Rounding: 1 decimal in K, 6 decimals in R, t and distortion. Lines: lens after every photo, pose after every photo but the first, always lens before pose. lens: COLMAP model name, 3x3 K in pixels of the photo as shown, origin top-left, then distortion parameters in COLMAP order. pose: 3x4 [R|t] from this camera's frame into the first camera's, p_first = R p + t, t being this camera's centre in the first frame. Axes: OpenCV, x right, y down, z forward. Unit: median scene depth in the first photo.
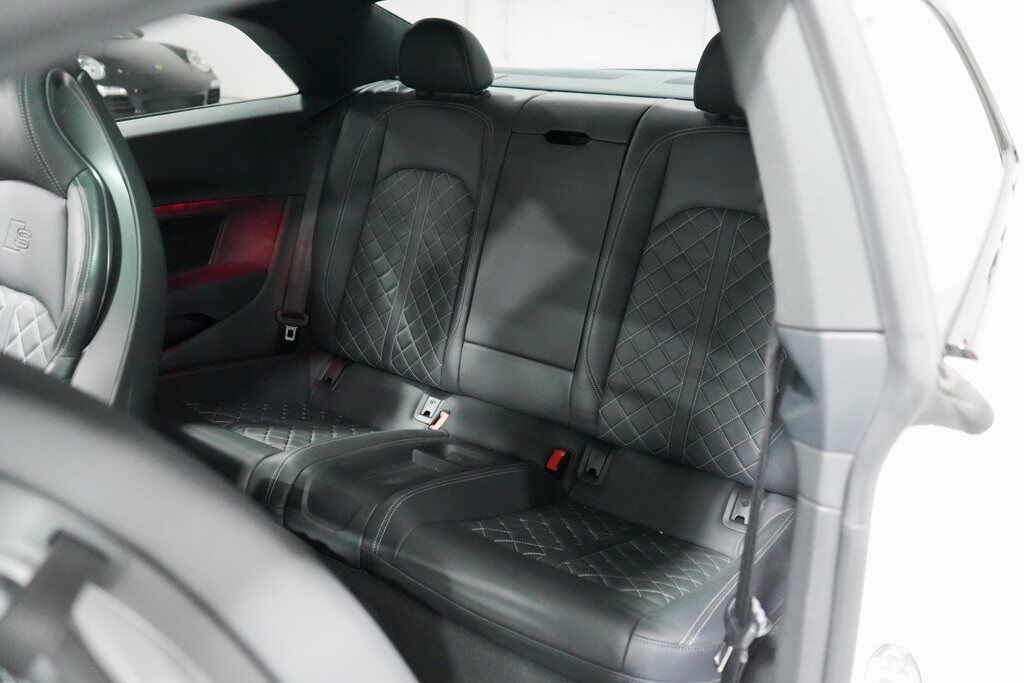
lens RADIAL K [[848.1, 0, 509.0], [0, 848.1, 344.8], [0, 0, 1]] dist [0.017704, 0.012290]
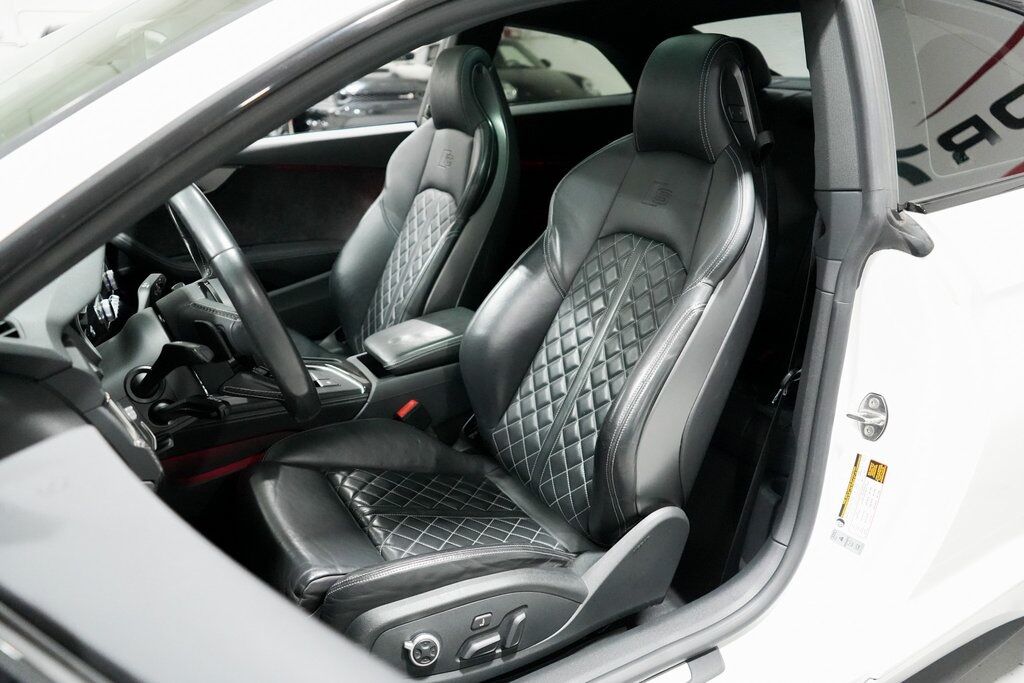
lens RADIAL K [[821.5, 0, 512.1], [0, 821.5, 338.4], [0, 0, 1]] dist [-0.009354, 0.012314]
pose [[0.908134, 0.131657, -0.397440, 0.285778], [-0.144034, 0.989572, -0.001304, 0.233527], [0.393124, 0.058429, 0.917627, -0.505628]]
